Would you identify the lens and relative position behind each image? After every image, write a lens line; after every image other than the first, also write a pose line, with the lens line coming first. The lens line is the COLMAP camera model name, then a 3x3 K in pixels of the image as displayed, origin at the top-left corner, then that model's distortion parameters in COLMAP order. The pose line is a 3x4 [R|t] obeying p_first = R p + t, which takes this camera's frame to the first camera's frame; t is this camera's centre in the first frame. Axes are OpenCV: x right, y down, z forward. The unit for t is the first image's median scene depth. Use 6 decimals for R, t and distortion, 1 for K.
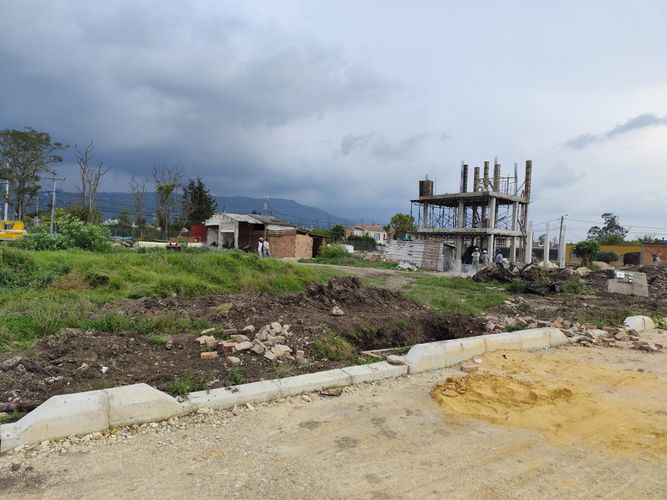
lens RADIAL K [[471.4, 0, 337.5], [0, 471.4, 251.6], [0, 0, 1]] dist [0.007459, 0.016205]
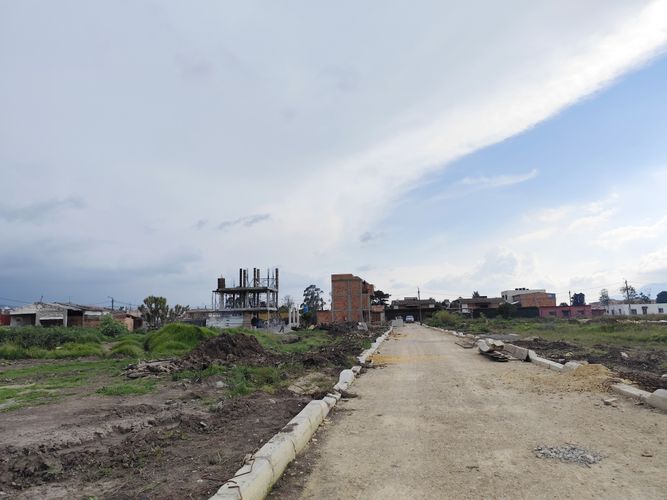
lens RADIAL K [[471.4, 0, 334.7], [0, 471.4, 254.7], [0, 0, 1]] dist [0.007459, 0.016205]
pose [[0.687453, 0.036184, 0.725326, -0.706567], [0.063741, 0.991897, -0.109895, -0.030447], [-0.723426, 0.121780, 0.679577, -0.369883]]
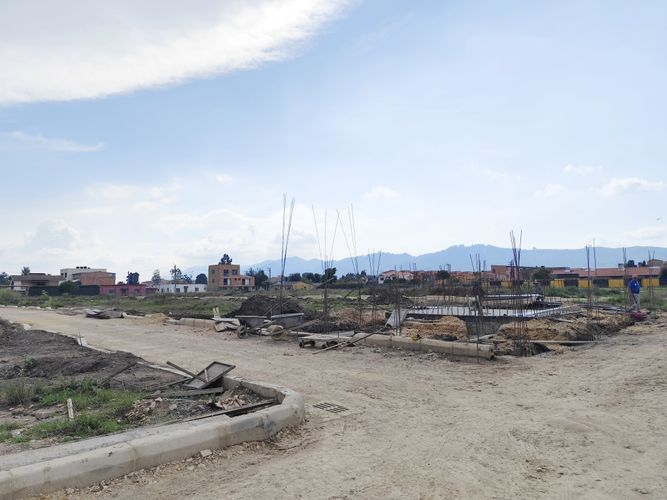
lens RADIAL K [[471.4, 0, 349.3], [0, 471.4, 250.2], [0, 0, 1]] dist [0.007459, 0.016205]
pose [[-0.145697, 0.034655, 0.988722, -0.725673], [0.022202, 0.999249, -0.031753, -0.031336], [-0.989080, 0.017325, -0.146357, -0.373871]]
